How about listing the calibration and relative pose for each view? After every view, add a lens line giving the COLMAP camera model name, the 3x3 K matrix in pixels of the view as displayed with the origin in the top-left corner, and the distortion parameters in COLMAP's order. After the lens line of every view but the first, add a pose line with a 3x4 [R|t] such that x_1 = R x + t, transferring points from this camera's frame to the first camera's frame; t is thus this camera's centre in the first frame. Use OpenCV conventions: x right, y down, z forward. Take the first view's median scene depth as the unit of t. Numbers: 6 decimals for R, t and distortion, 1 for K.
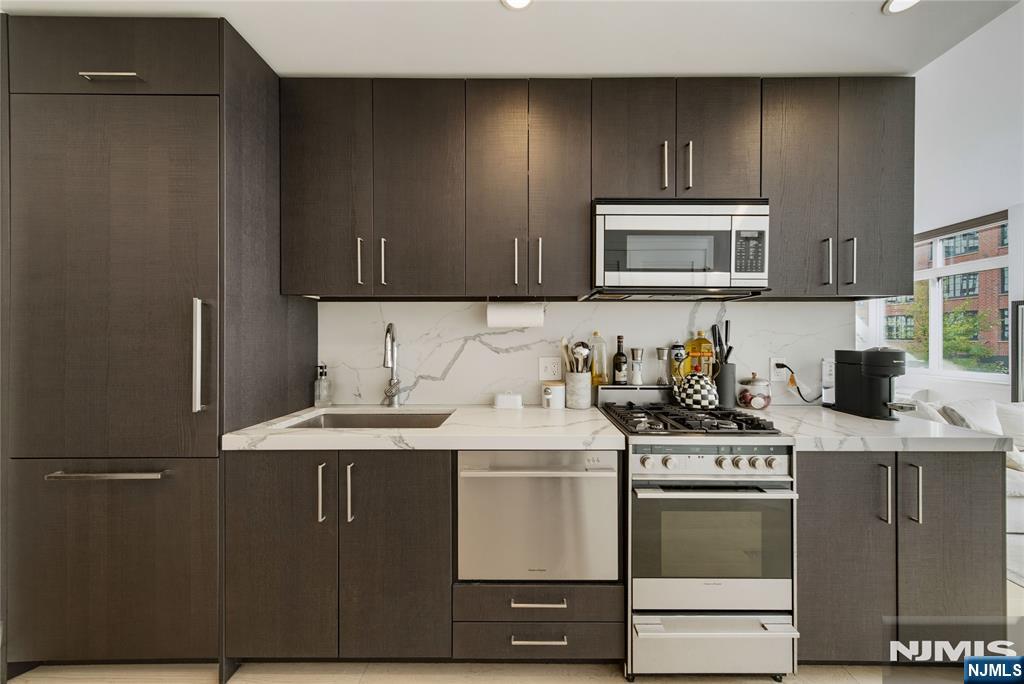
lens RADIAL K [[365.6, 0, 528.1], [0, 365.6, 341.0], [0, 0, 1]] dist [0.008128, 0.000000]
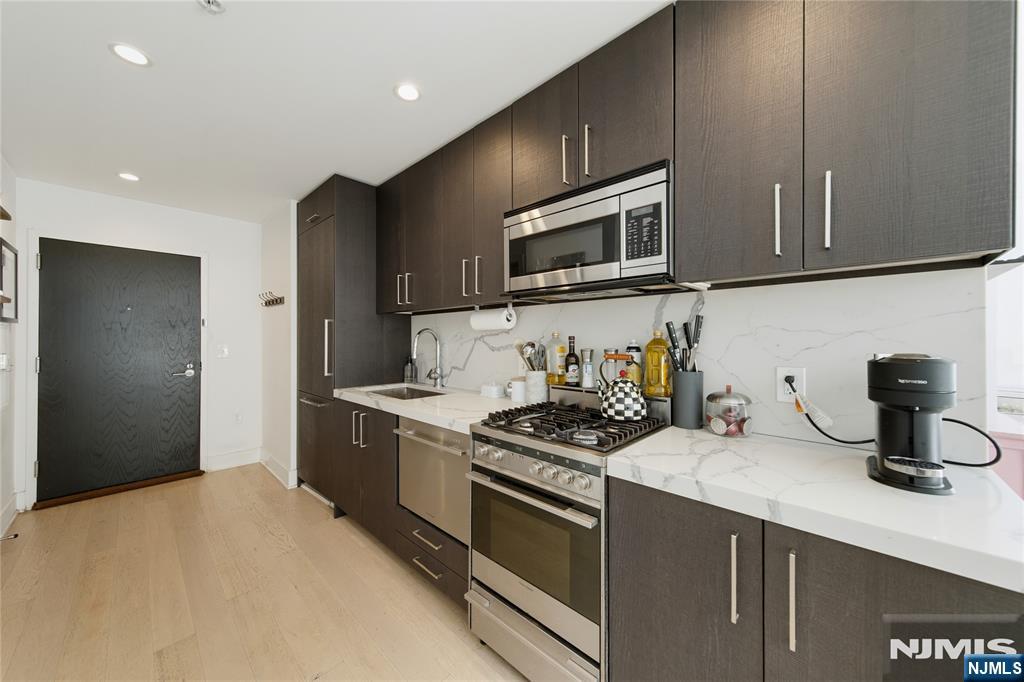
lens RADIAL K [[355.0, 0, 512.0], [0, 355.0, 341.0], [0, 0, 1]] dist [0.001570, 0.000092]
pose [[0.732650, 0.002921, -0.680600, 0.927324], [-0.004833, 0.999988, -0.000911, 0.000051], [0.680589, 0.003957, 0.732655, 0.224520]]
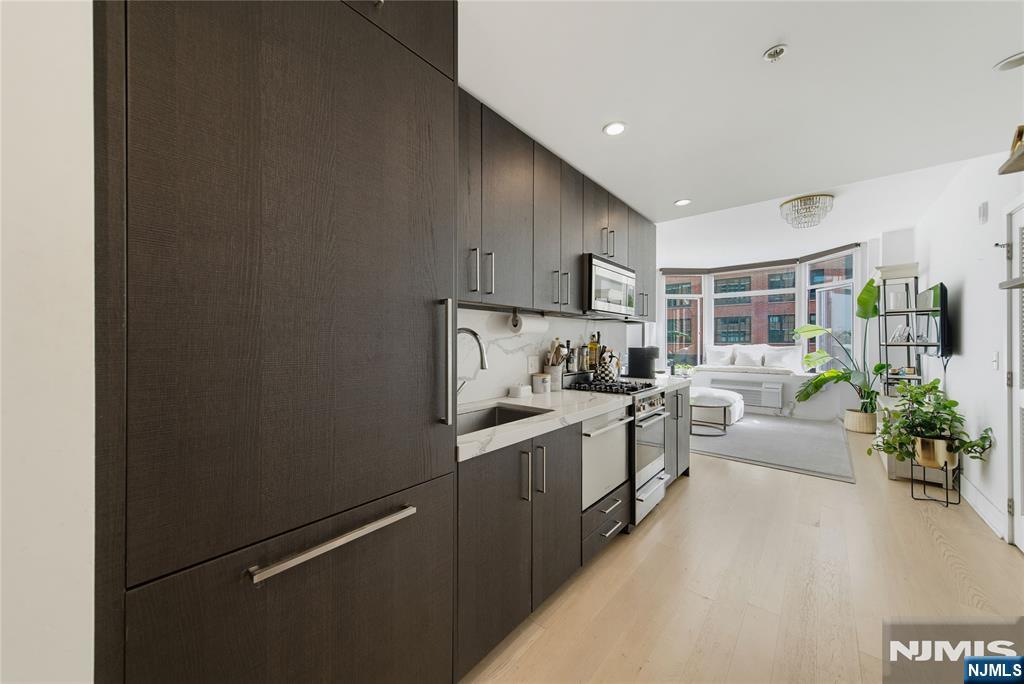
lens RADIAL K [[355.0, 0, 512.0], [0, 355.0, 342.0], [0, 0, 1]] dist [0.001570, 0.000092]
pose [[0.659057, -0.001199, 0.752092, -1.180325], [0.005049, 0.999983, -0.002830, -0.005568], [-0.752076, 0.005662, 0.659052, 0.248440]]
